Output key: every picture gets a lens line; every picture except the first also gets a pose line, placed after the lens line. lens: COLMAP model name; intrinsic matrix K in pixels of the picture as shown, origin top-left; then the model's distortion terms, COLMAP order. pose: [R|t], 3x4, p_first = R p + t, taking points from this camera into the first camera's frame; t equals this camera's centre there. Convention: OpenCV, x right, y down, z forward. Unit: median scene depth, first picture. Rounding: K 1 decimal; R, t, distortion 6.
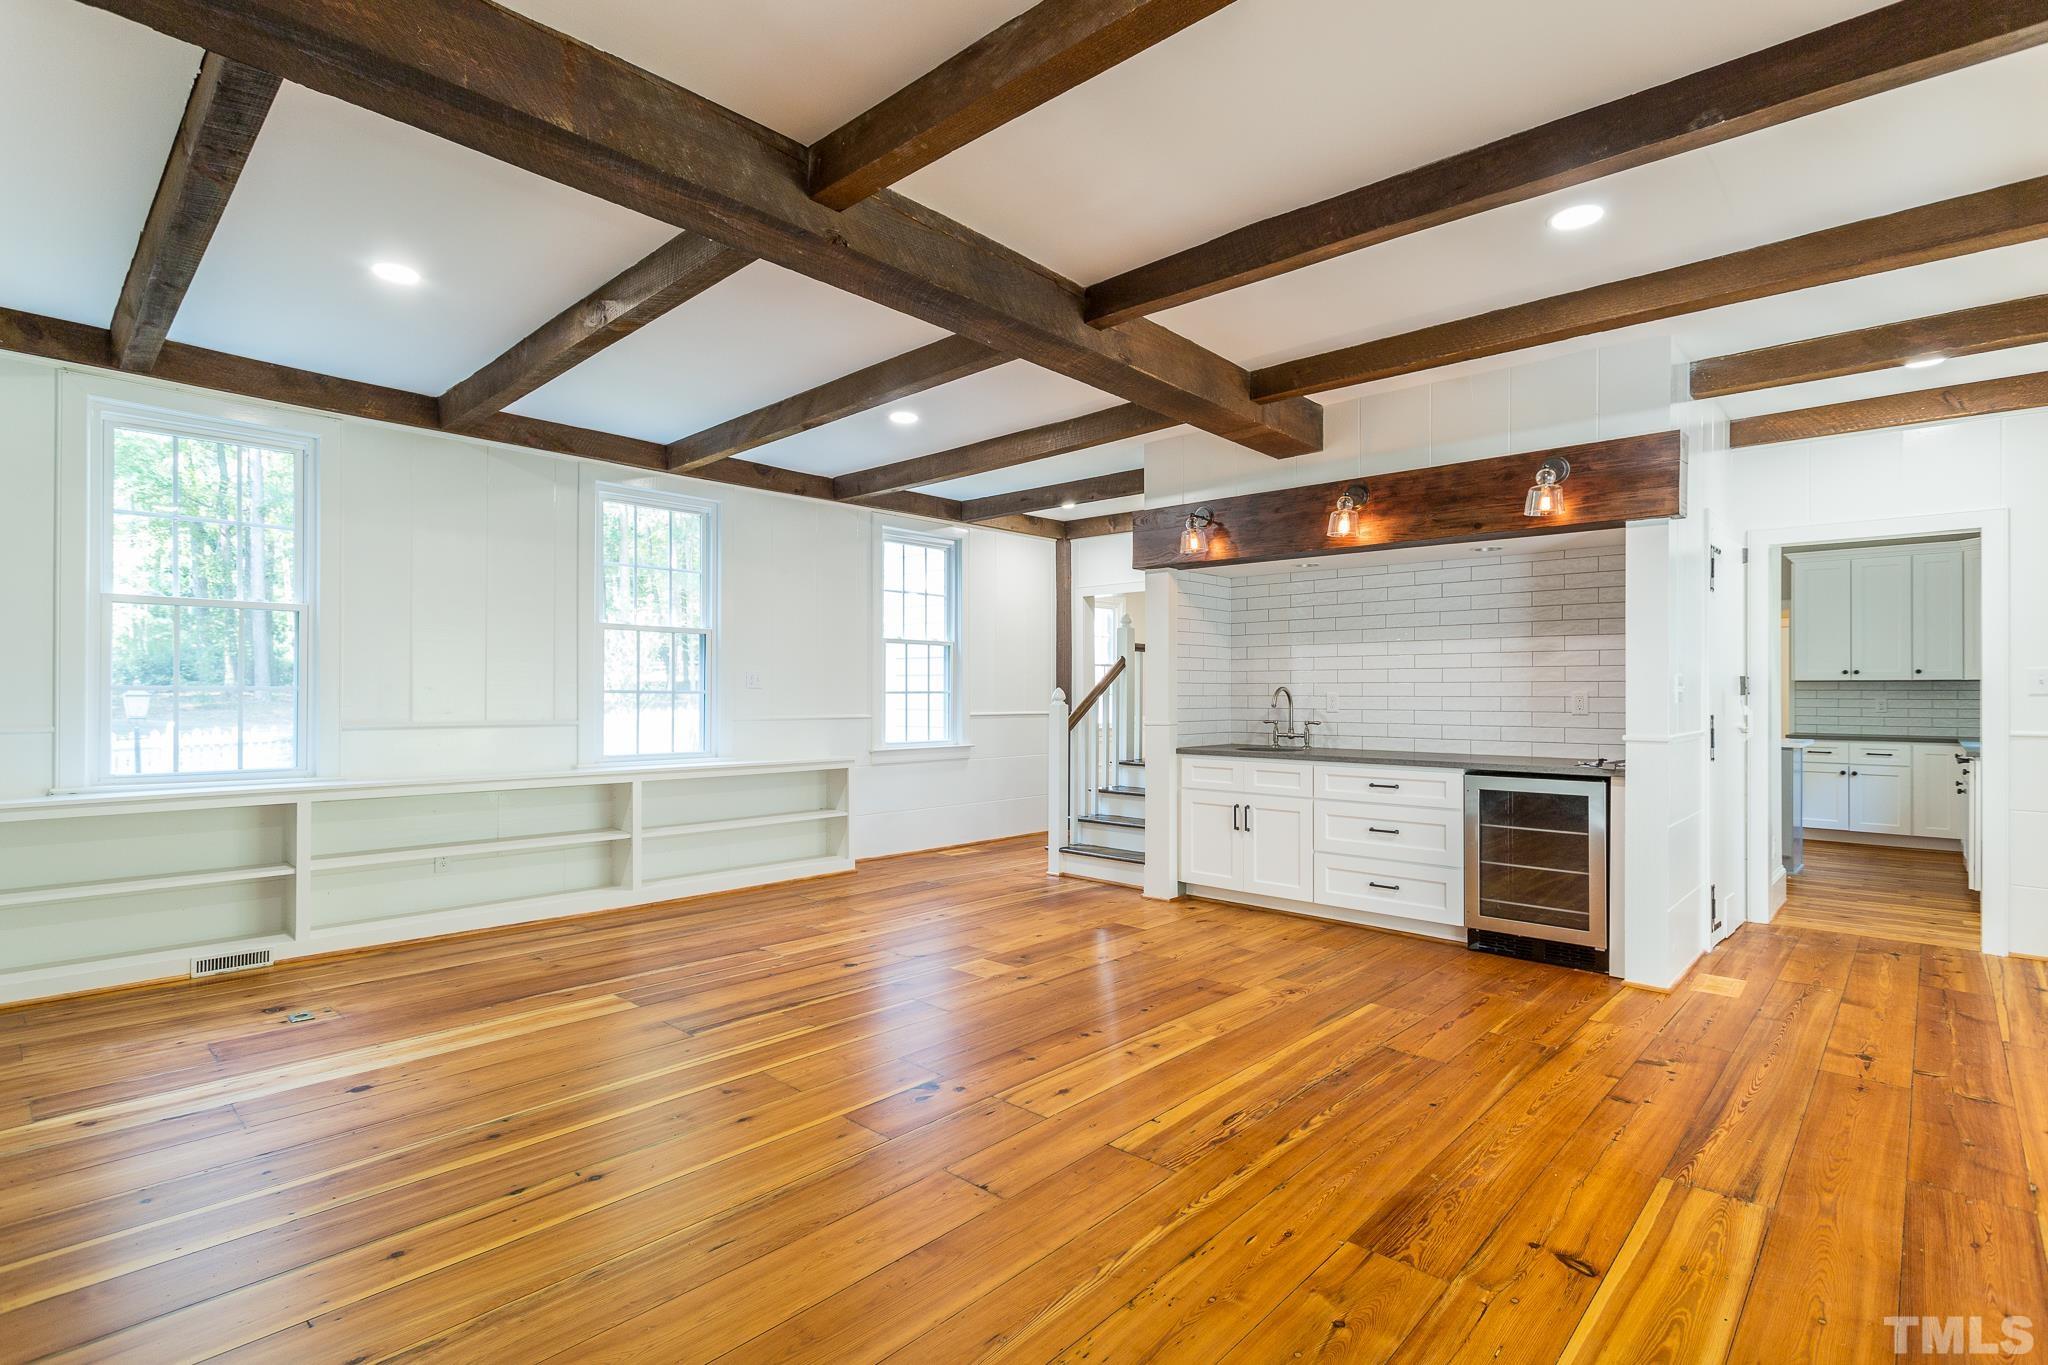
lens RADIAL K [[978.4, 0, 1012.0], [0, 978.4, 685.4], [0, 0, 1]] dist [-0.000831, 0.002371]
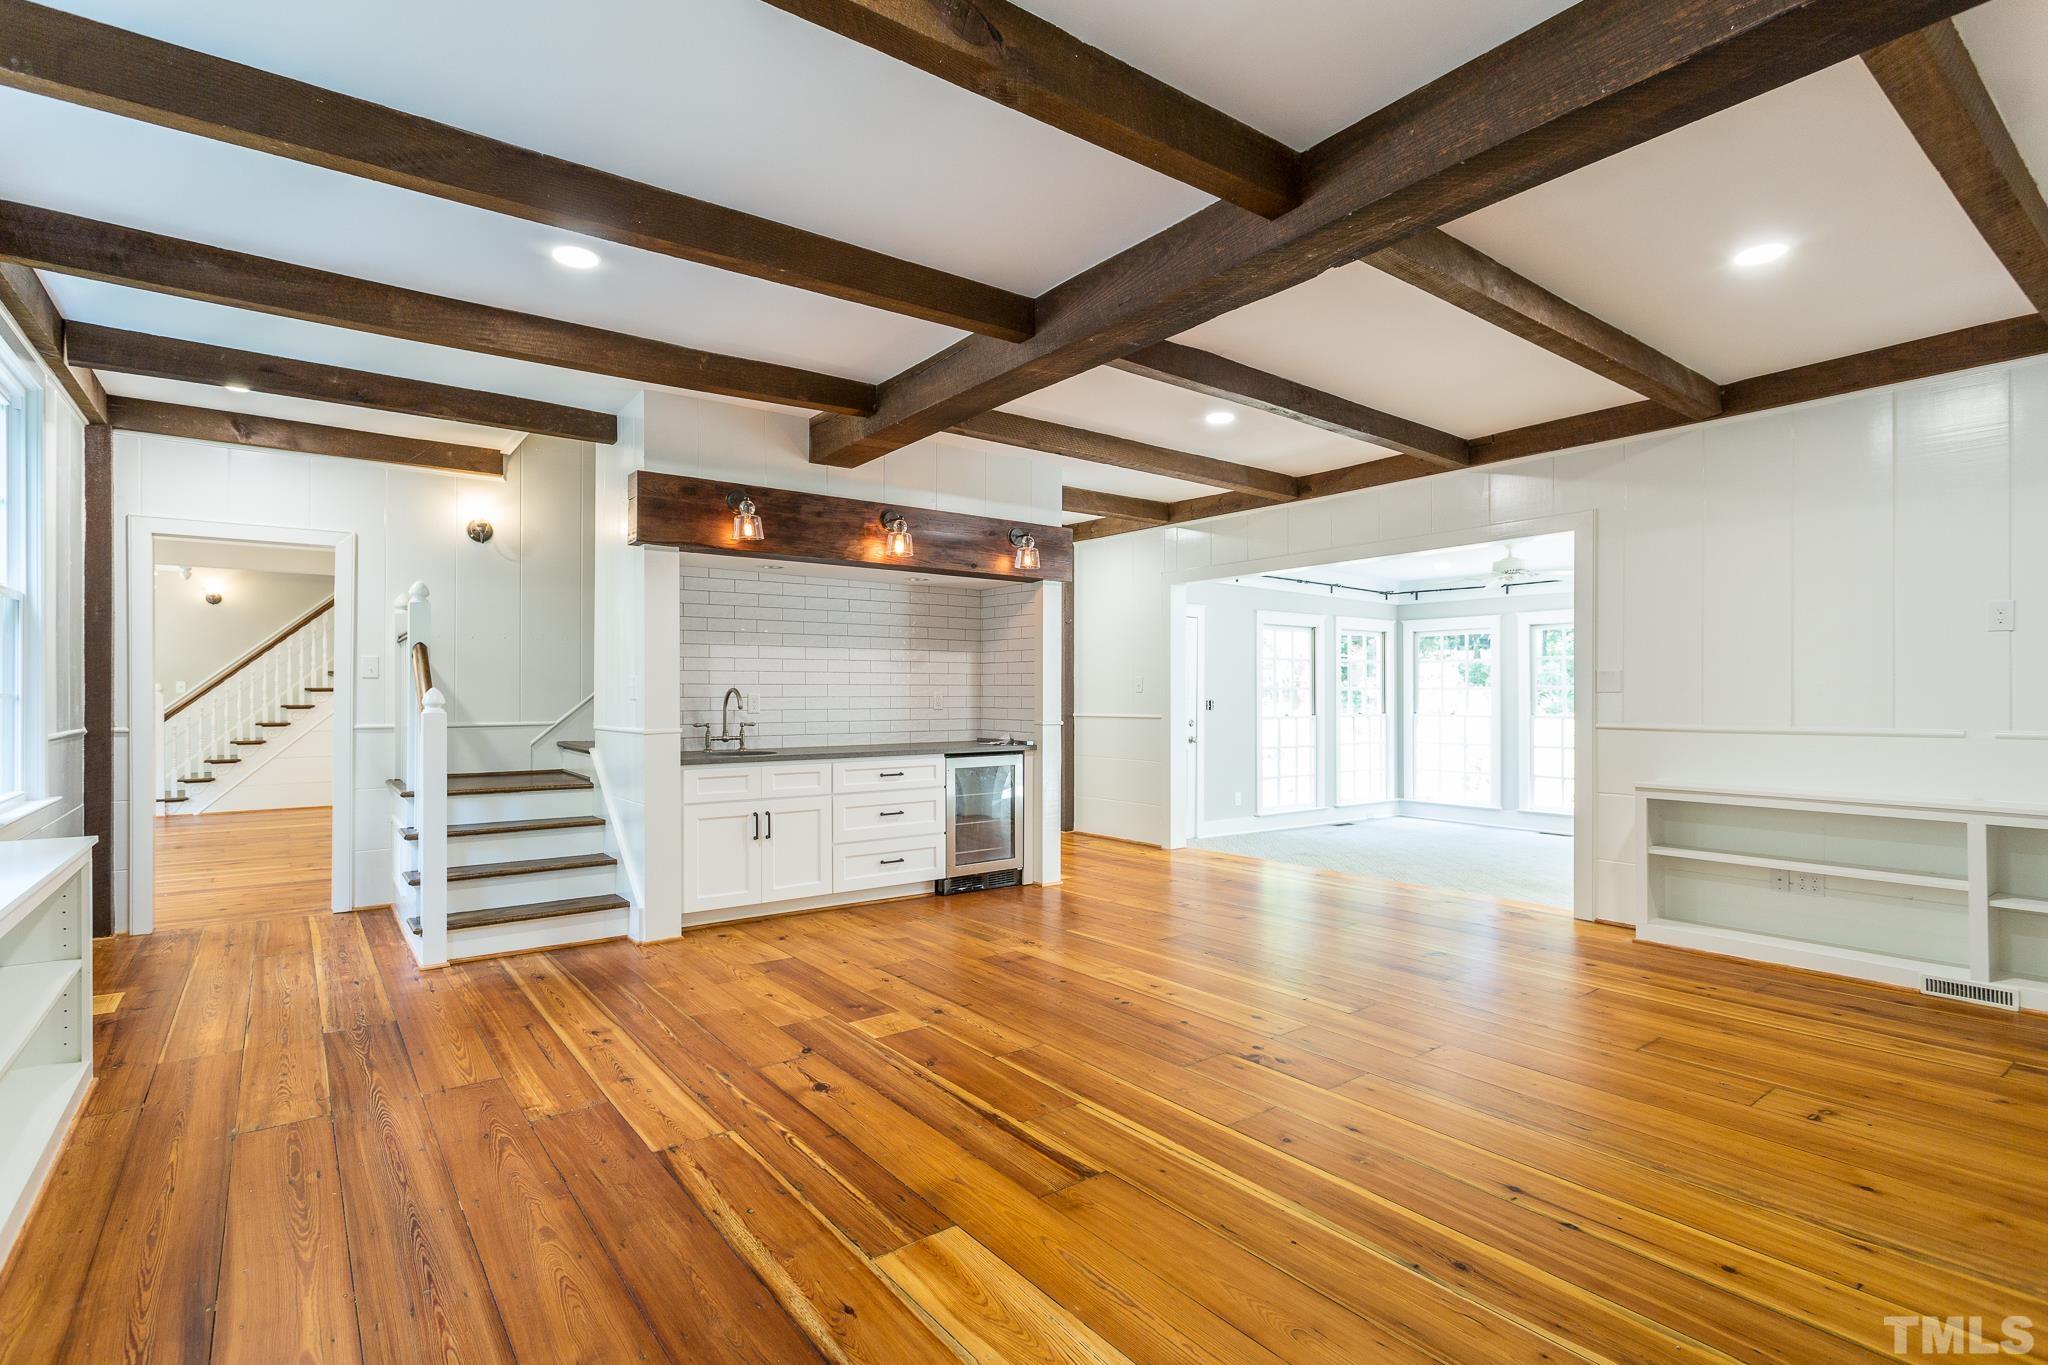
lens RADIAL K [[978.4, 0, 1018.6], [0, 978.4, 692.3], [0, 0, 1]] dist [-0.000831, 0.002371]
pose [[0.168624, -0.003427, 0.985674, -0.880979], [-0.005537, 0.999975, 0.004424, -0.000309], [-0.985665, -0.006204, 0.168601, 0.789951]]
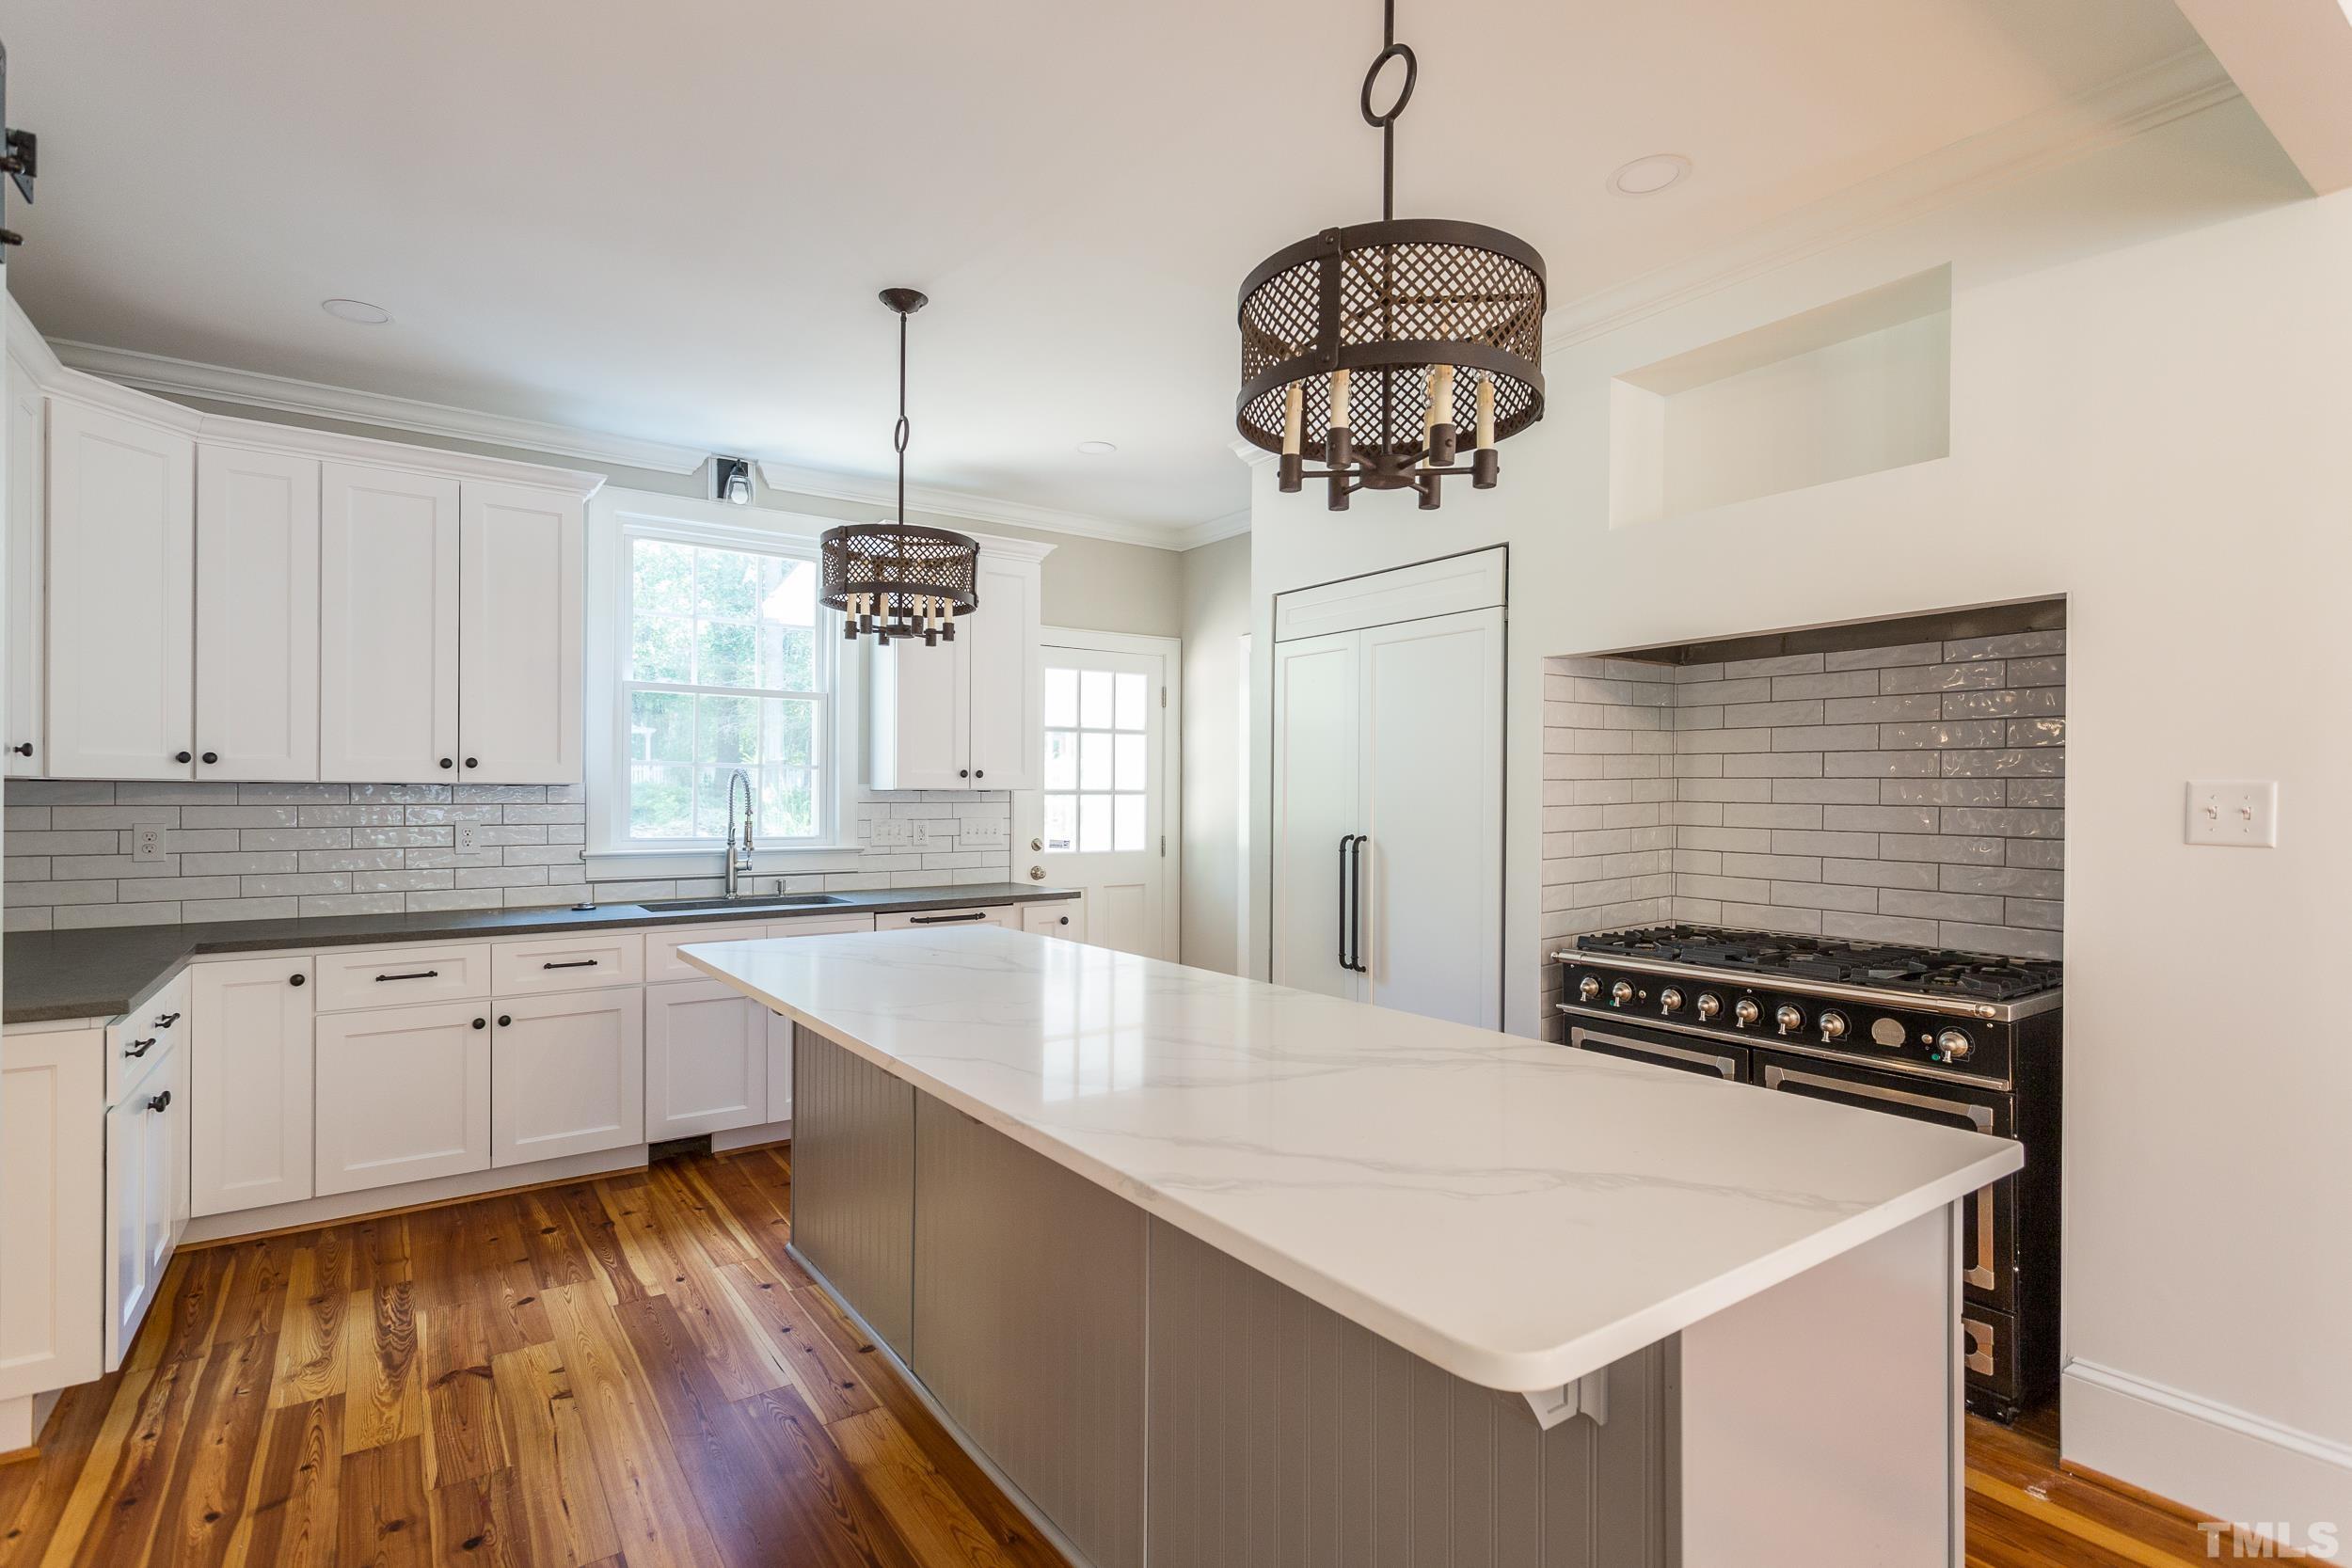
lens RADIAL K [[1123.5, 0, 1156.3], [0, 1123.5, 792.5], [0, 0, 1]] dist [-0.000831, 0.002371]
pose [[-0.978197, -0.008075, 0.207524, 0.975233], [-0.011102, 0.999848, -0.013424, -0.000446], [-0.207384, -0.015436, -0.978138, 2.507649]]
